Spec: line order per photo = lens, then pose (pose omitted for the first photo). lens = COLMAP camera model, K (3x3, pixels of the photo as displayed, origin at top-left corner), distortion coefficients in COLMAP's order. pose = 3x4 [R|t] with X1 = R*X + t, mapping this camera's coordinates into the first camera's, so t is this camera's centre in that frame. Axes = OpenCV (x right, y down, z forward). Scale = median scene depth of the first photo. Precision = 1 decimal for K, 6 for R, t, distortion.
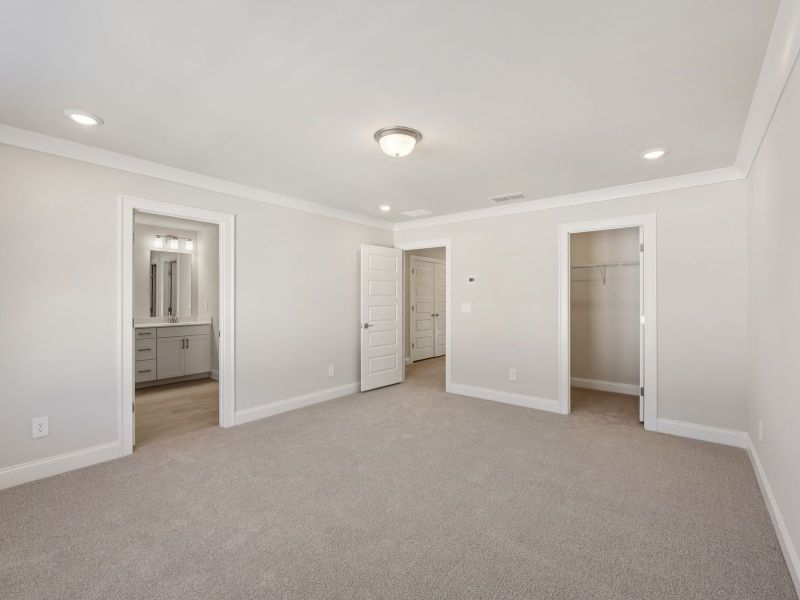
lens RADIAL K [[359.9, 0, 397.7], [0, 359.9, 298.5], [0, 0, 1]] dist [0.000046, 0.000190]
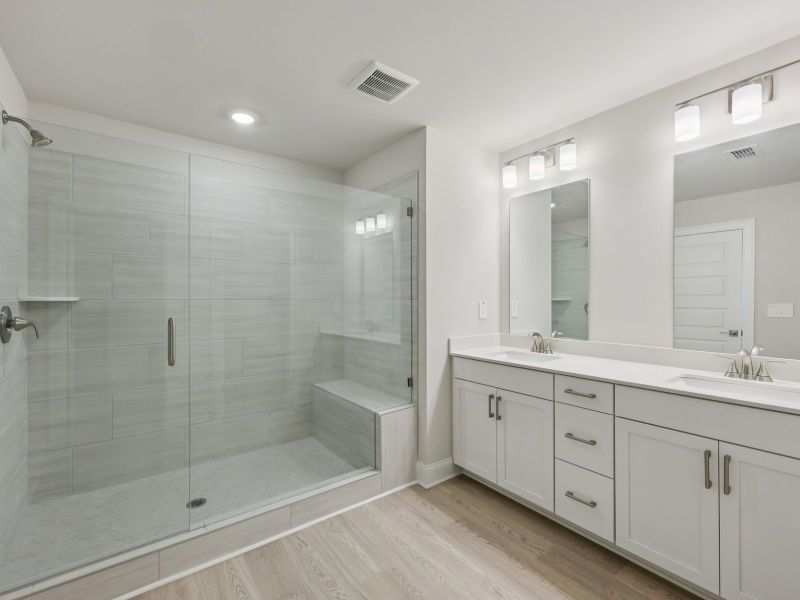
lens RADIAL K [[359.9, 0, 397.7], [0, 359.9, 298.5], [0, 0, 1]] dist [0.000046, 0.000190]
pose [[-0.237558, 0.002135, -0.971371, -0.309763], [0.004069, 0.999991, 0.001203, 0.003059], [0.971365, -0.003667, -0.237564, 0.891972]]
